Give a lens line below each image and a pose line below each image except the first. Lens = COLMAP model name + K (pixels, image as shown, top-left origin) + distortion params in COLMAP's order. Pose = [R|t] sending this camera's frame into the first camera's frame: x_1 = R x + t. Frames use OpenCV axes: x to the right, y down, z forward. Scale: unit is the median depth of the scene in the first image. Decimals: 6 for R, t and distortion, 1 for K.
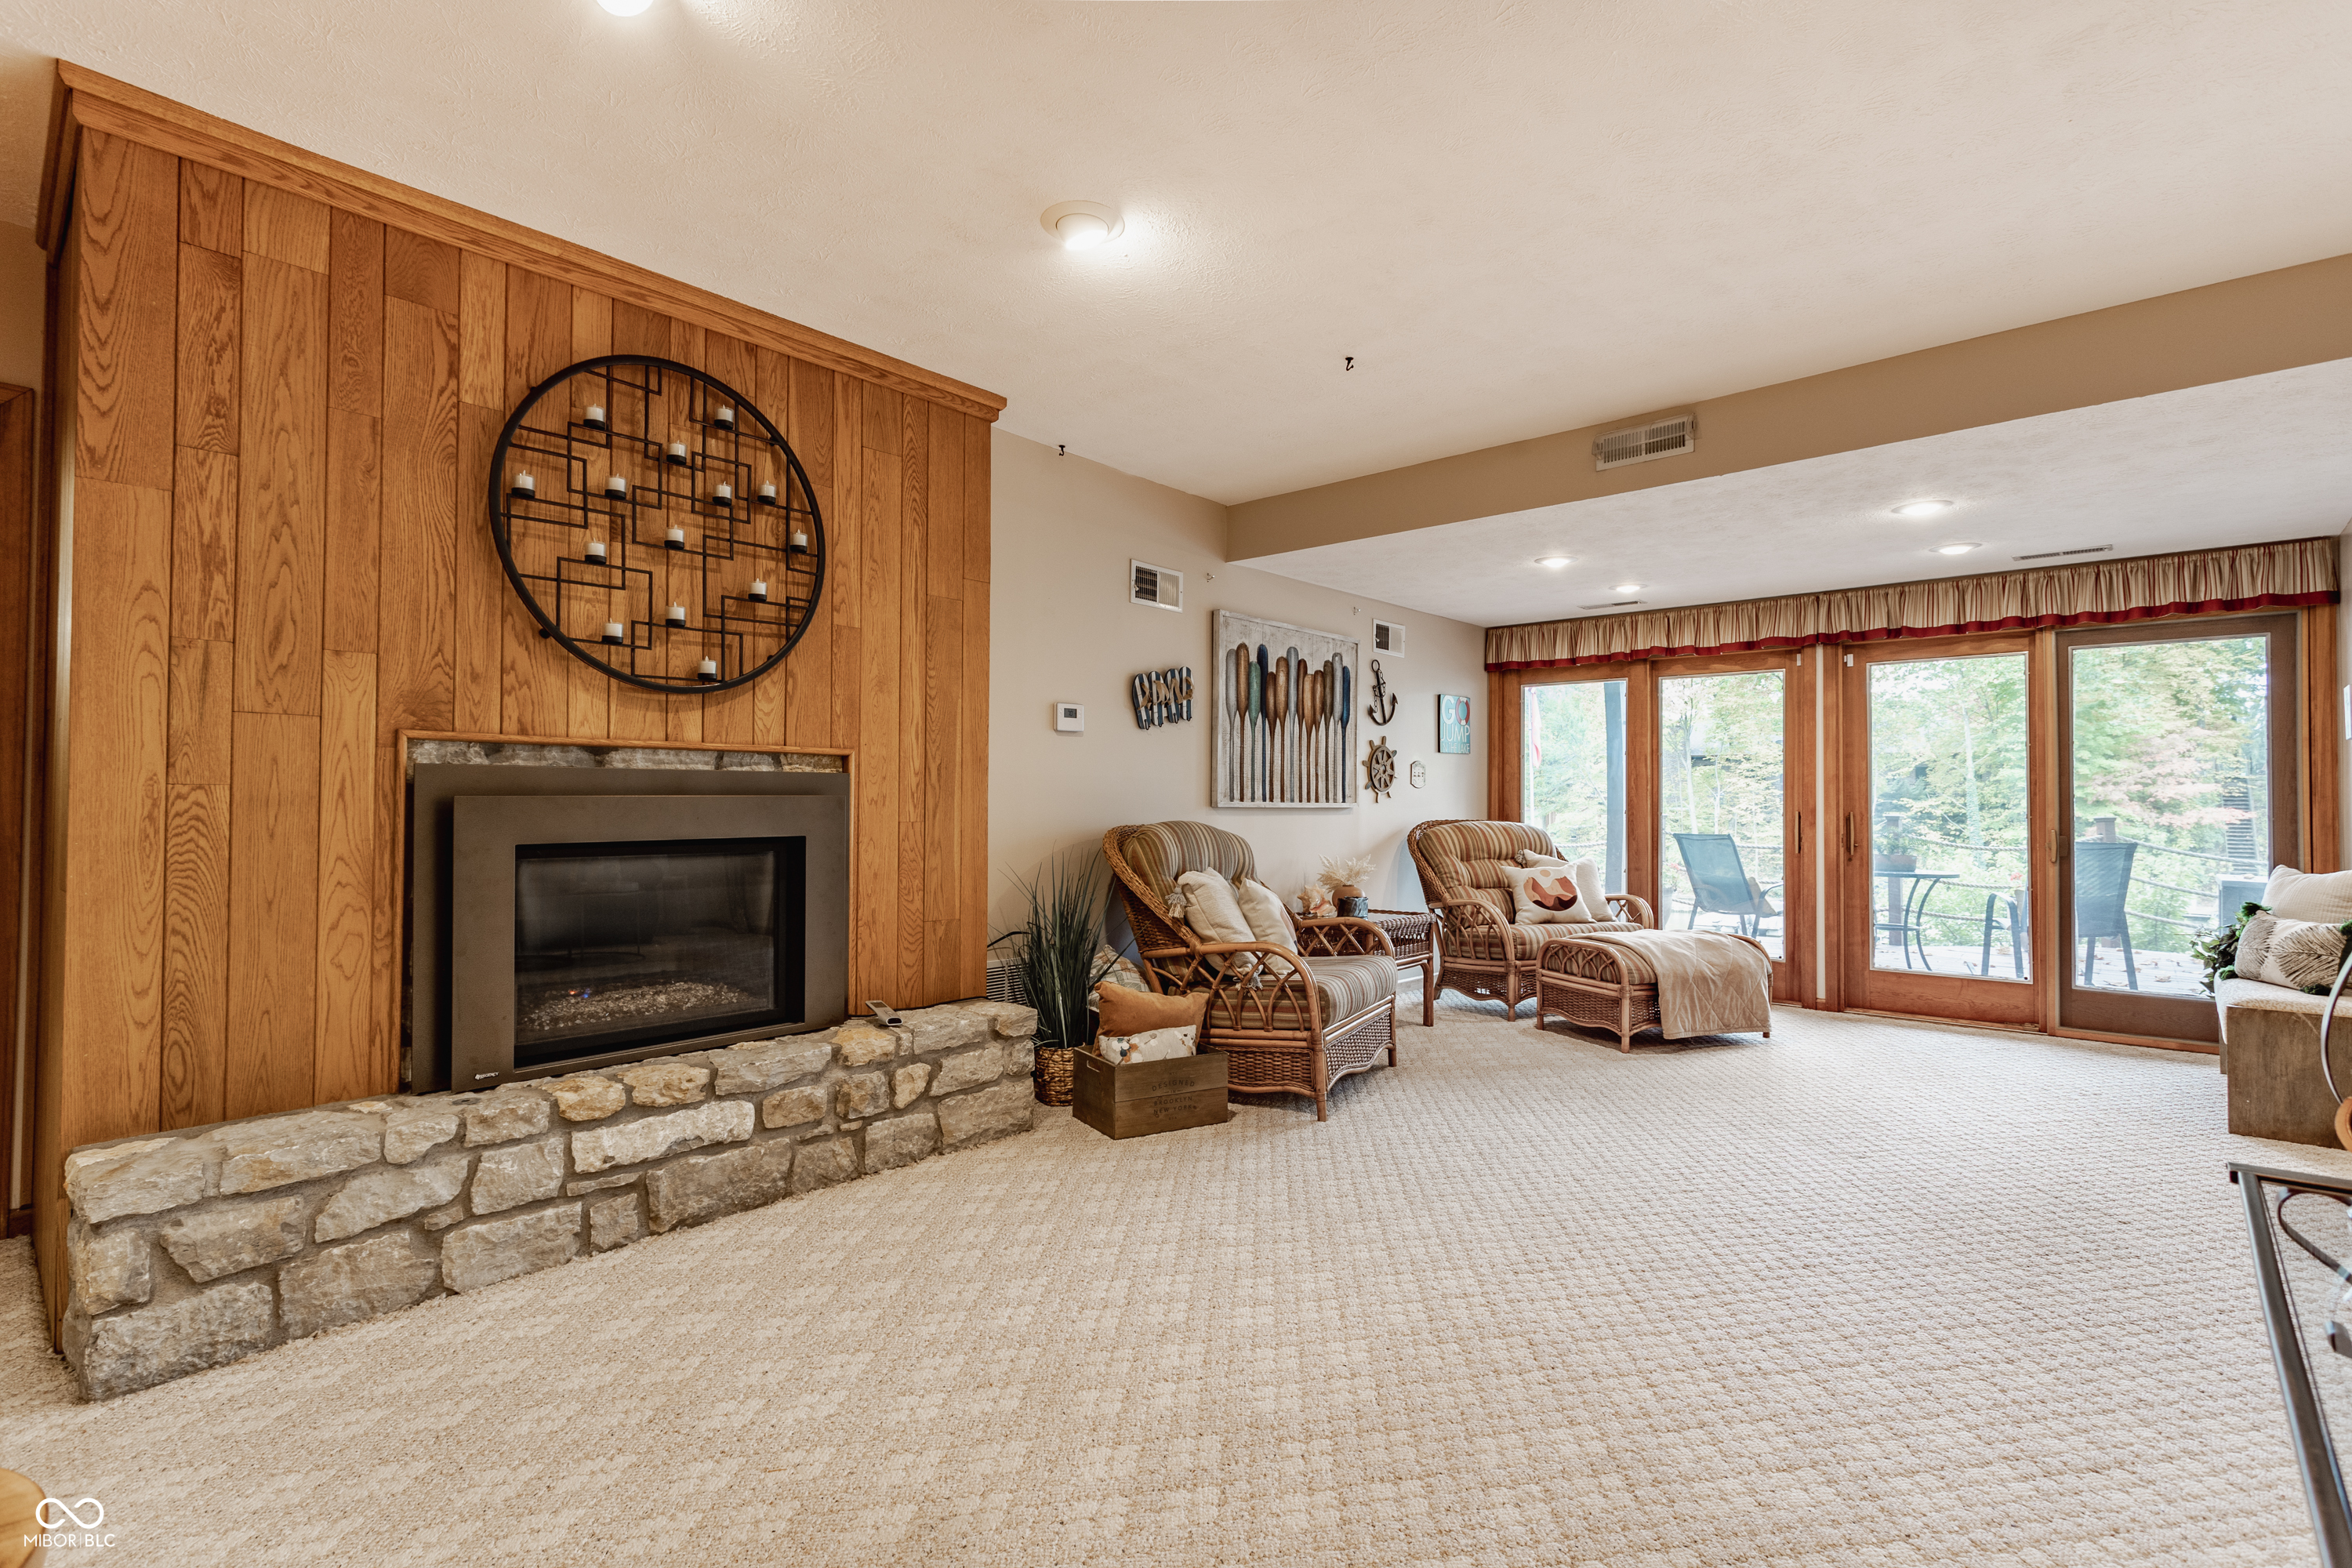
lens RADIAL K [[1100.9, 0, 1147.5], [0, 1100.9, 769.6], [0, 0, 1]] dist [-0.000557, 0.005031]
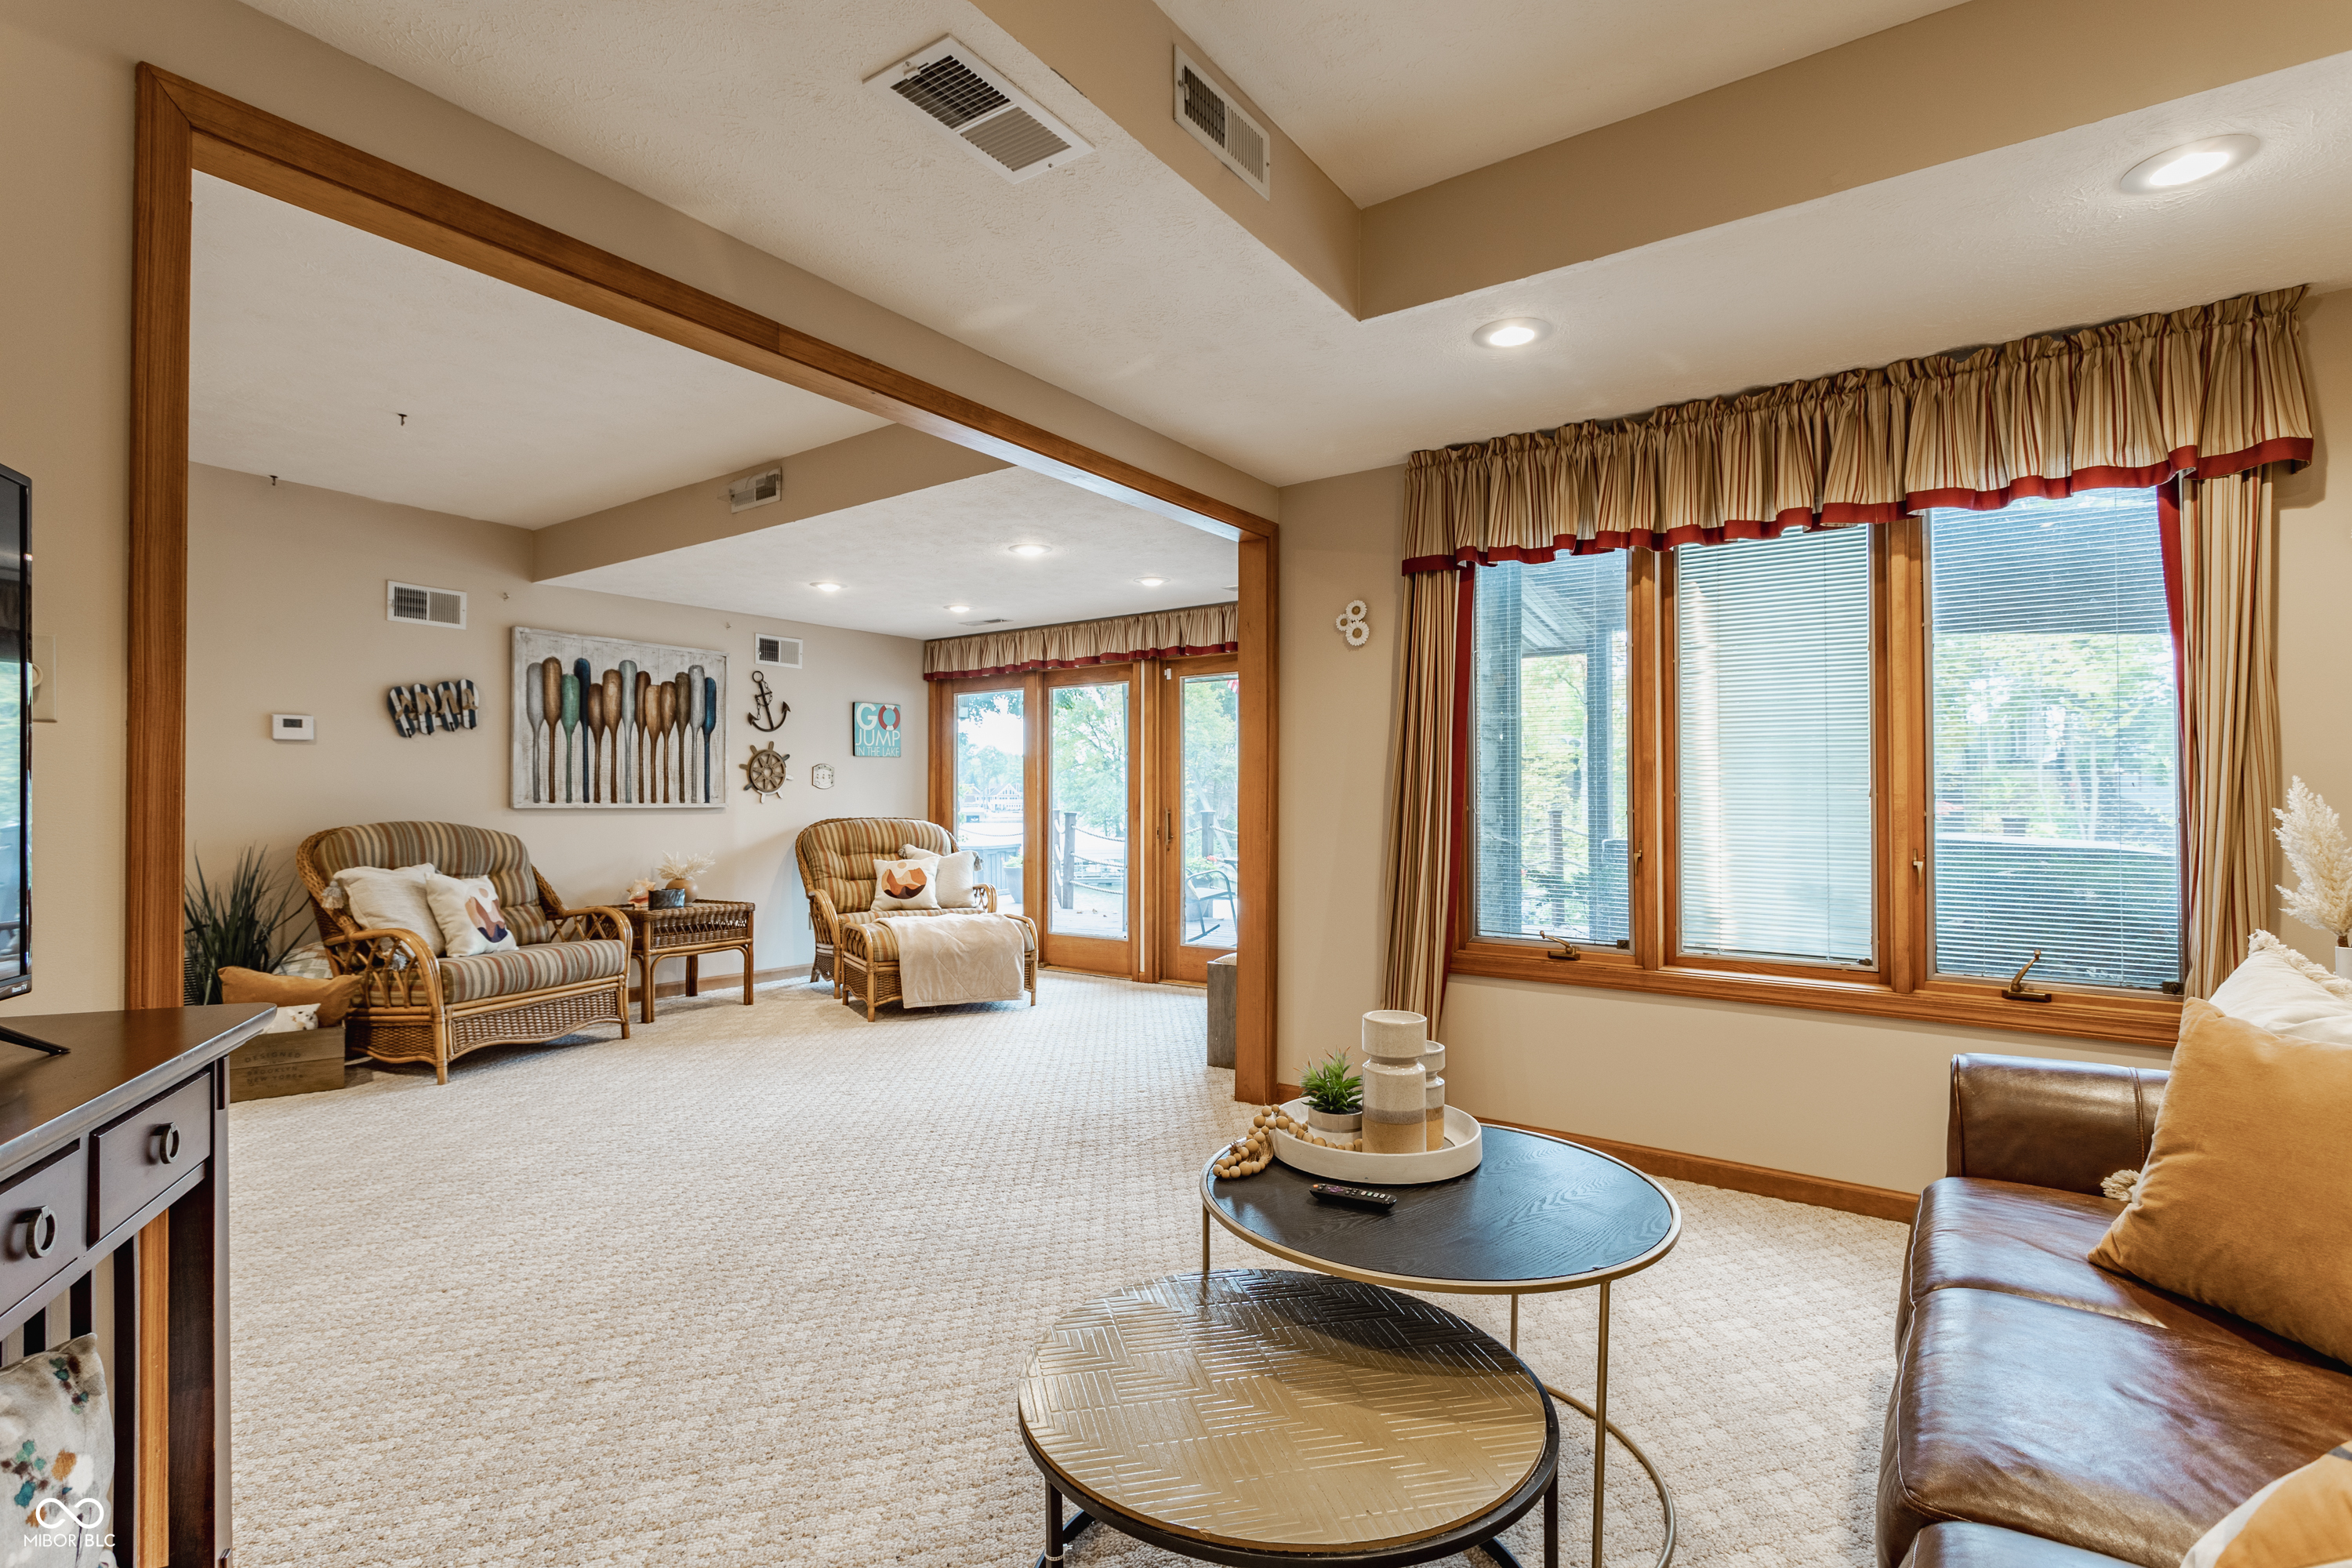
lens RADIAL K [[1100.9, 0, 1119.7], [0, 1100.9, 782.7], [0, 0, 1]] dist [-0.000557, 0.005031]
pose [[0.994287, -0.005866, 0.106582, 0.522509], [0.004603, 0.999916, 0.012098, -0.001546], [-0.106644, -0.011538, 0.994230, -0.140627]]
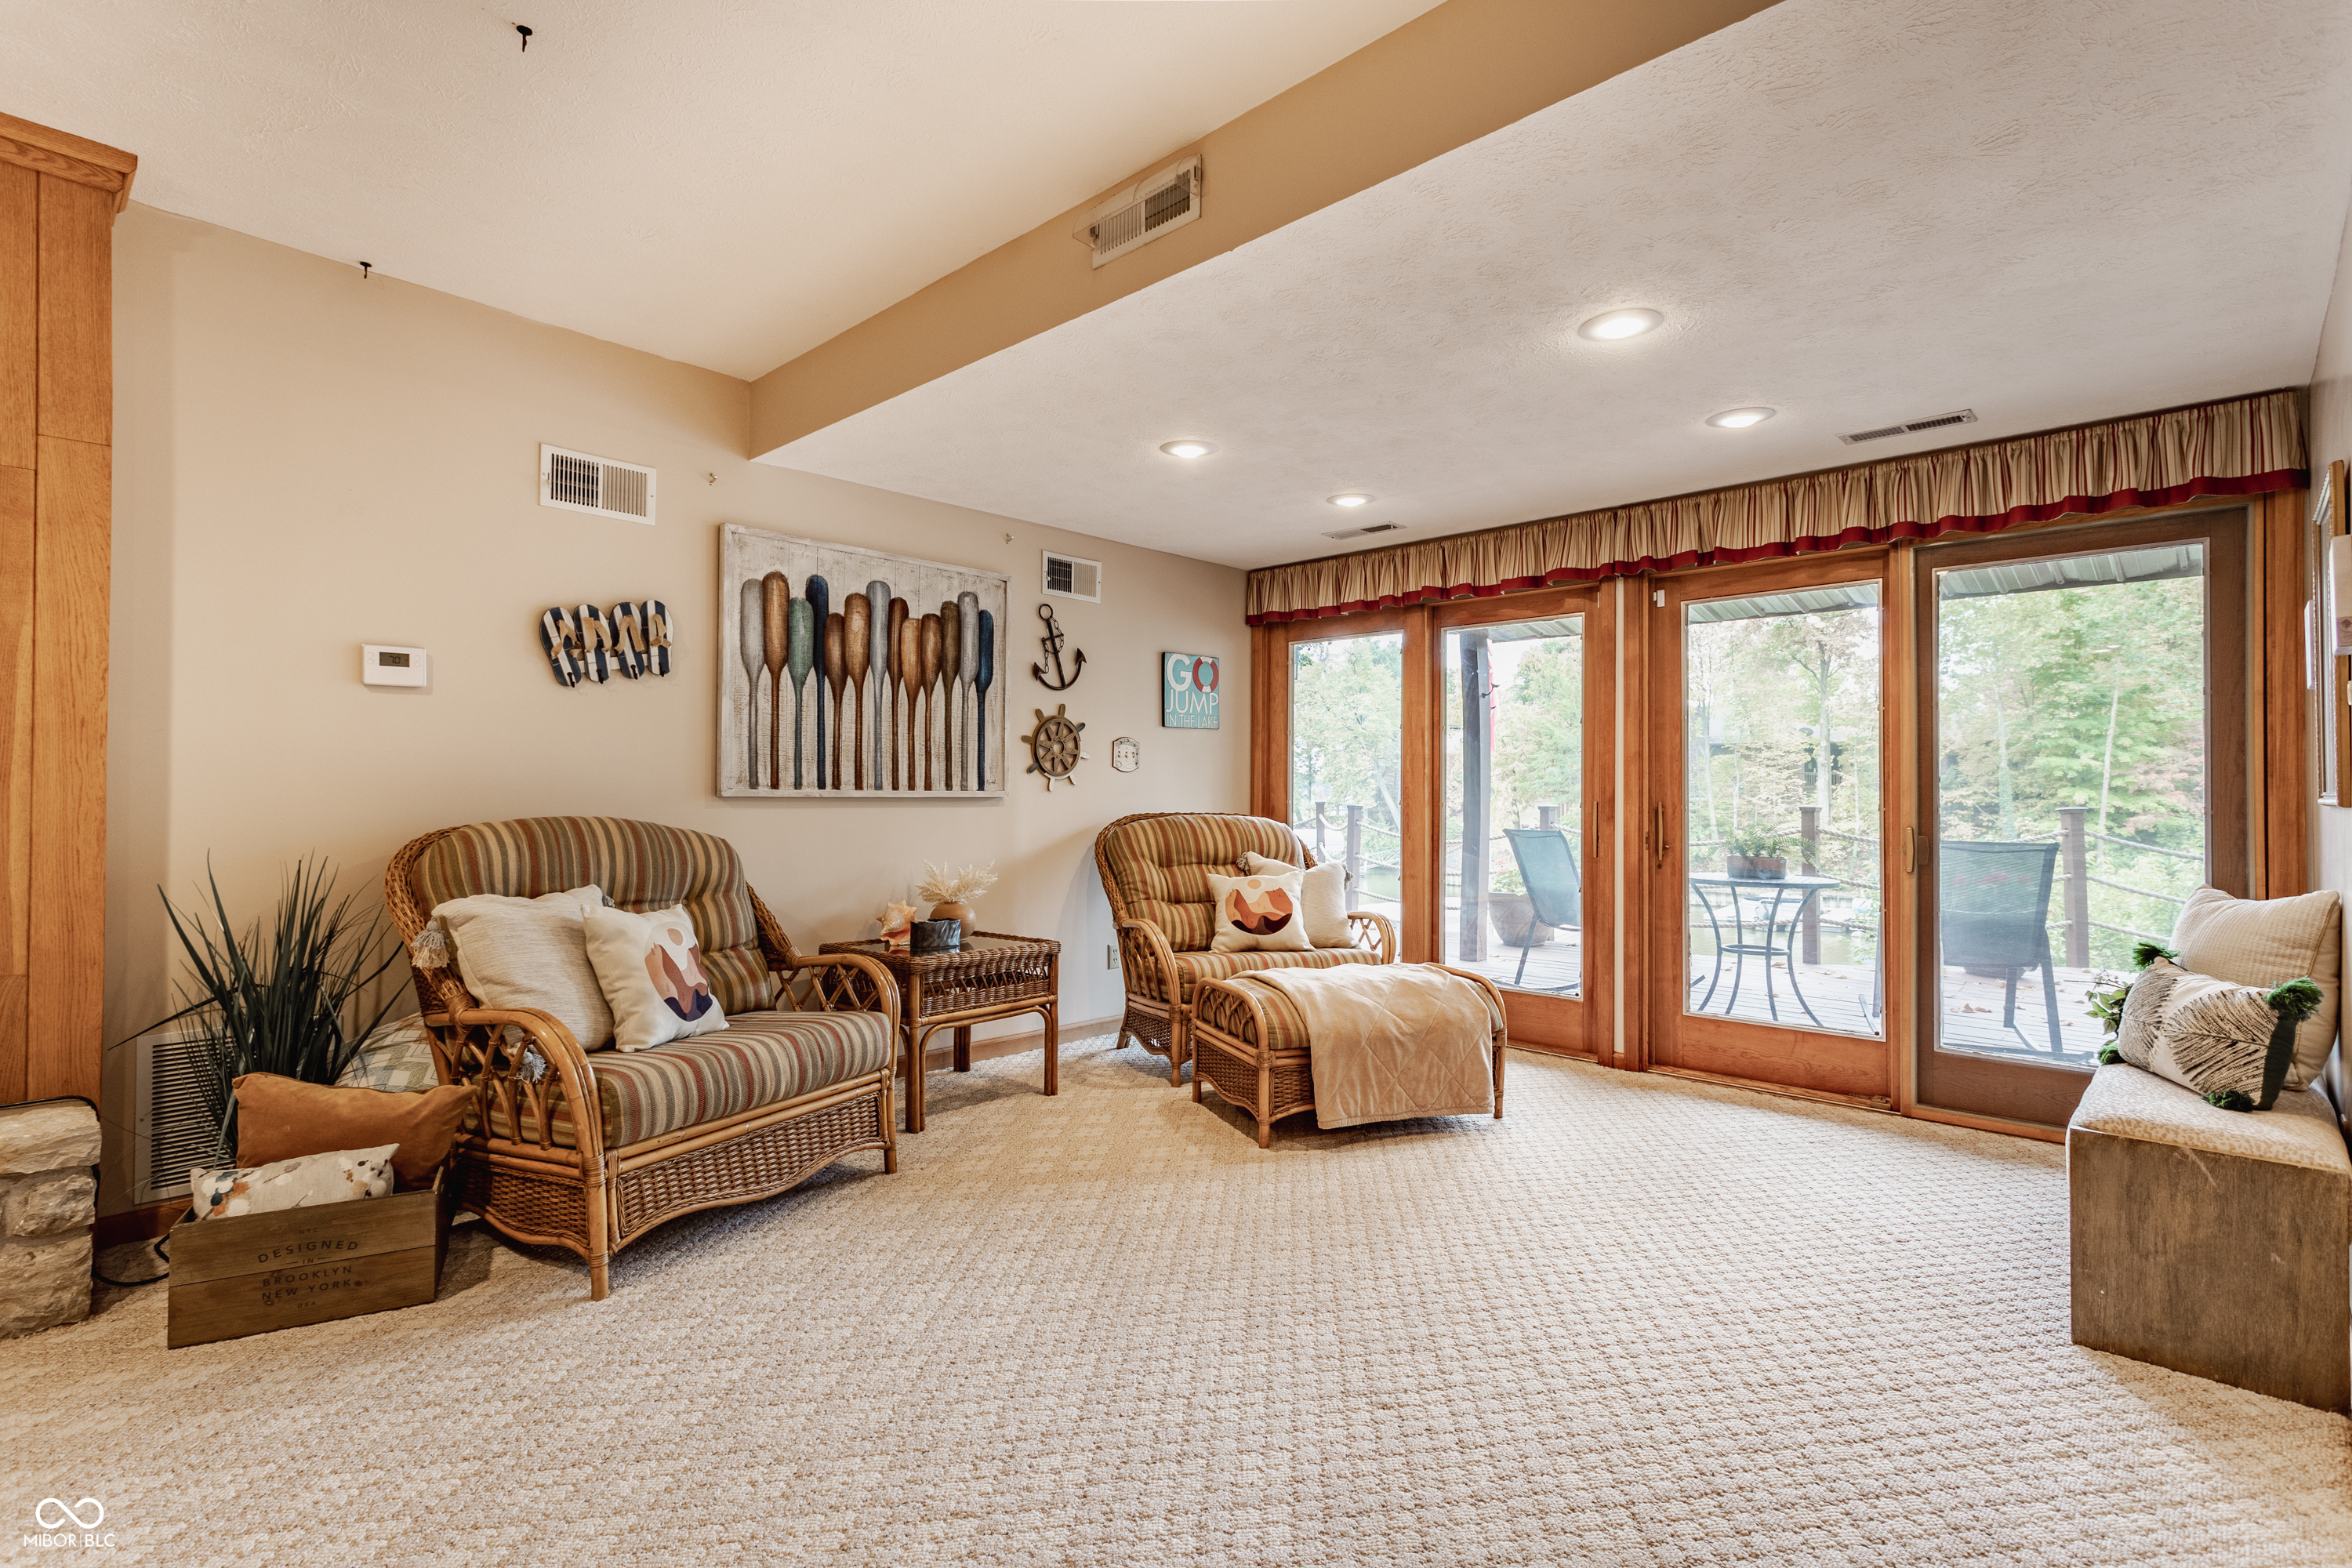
lens RADIAL K [[1100.9, 0, 1140.0], [0, 1100.9, 768.9], [0, 0, 1]] dist [-0.000557, 0.005031]
pose [[0.999578, -0.001780, -0.028990, 0.345141], [0.002012, 0.999966, 0.007953, 0.010273], [0.028974, -0.008008, 0.999548, 0.275296]]
